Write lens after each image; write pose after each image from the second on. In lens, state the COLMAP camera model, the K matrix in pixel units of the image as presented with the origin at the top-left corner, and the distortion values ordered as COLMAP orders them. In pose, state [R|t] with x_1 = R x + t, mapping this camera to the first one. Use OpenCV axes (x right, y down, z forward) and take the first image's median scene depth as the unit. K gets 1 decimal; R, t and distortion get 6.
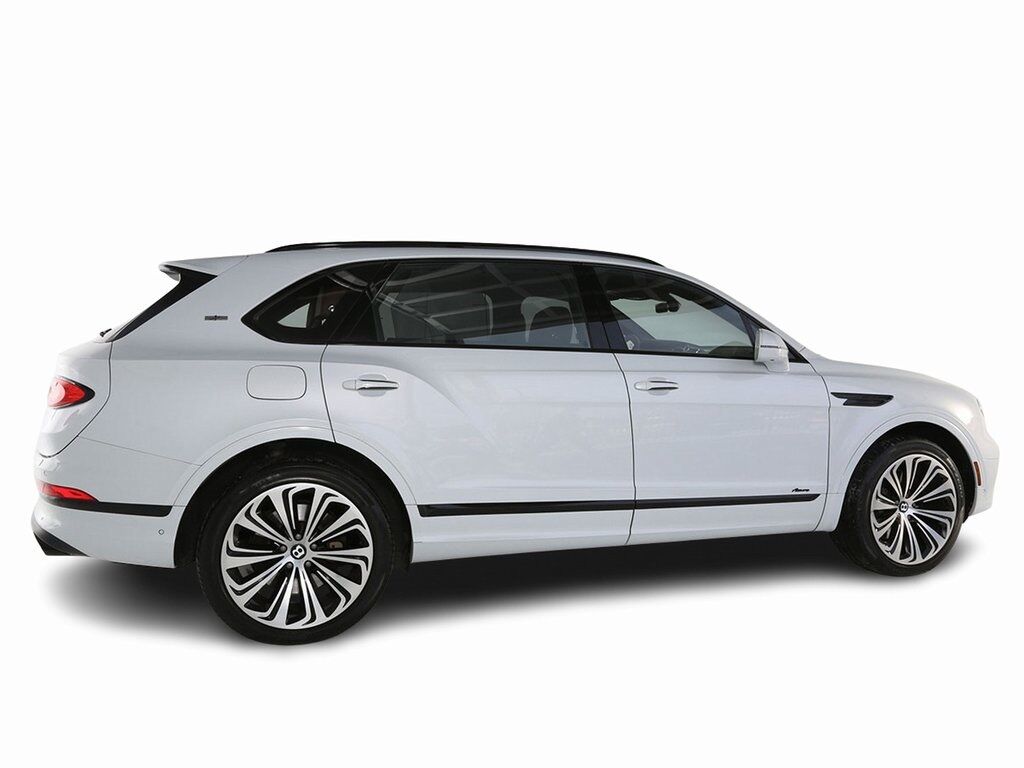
lens RADIAL K [[779.7, 0, 512.0], [0, 779.7, 384.0], [0, 0, 1]] dist [-0.018008, 0.007081]
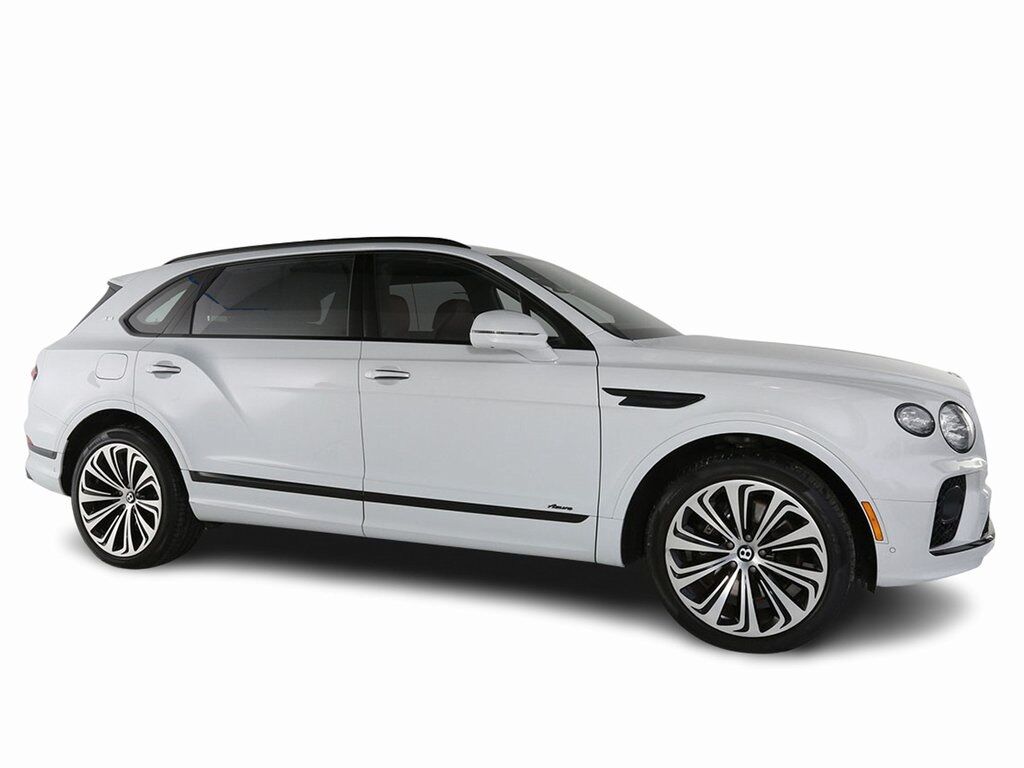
lens RADIAL K [[801.4, 0, 508.7], [0, 801.4, 361.9], [0, 0, 1]] dist [-0.032973, 0.000945]
pose [[0.764411, 0.005052, -0.644710, 0.896982], [-0.019195, 0.999704, -0.014924, -0.001601], [0.644444, 0.023783, 0.764282, 0.333279]]
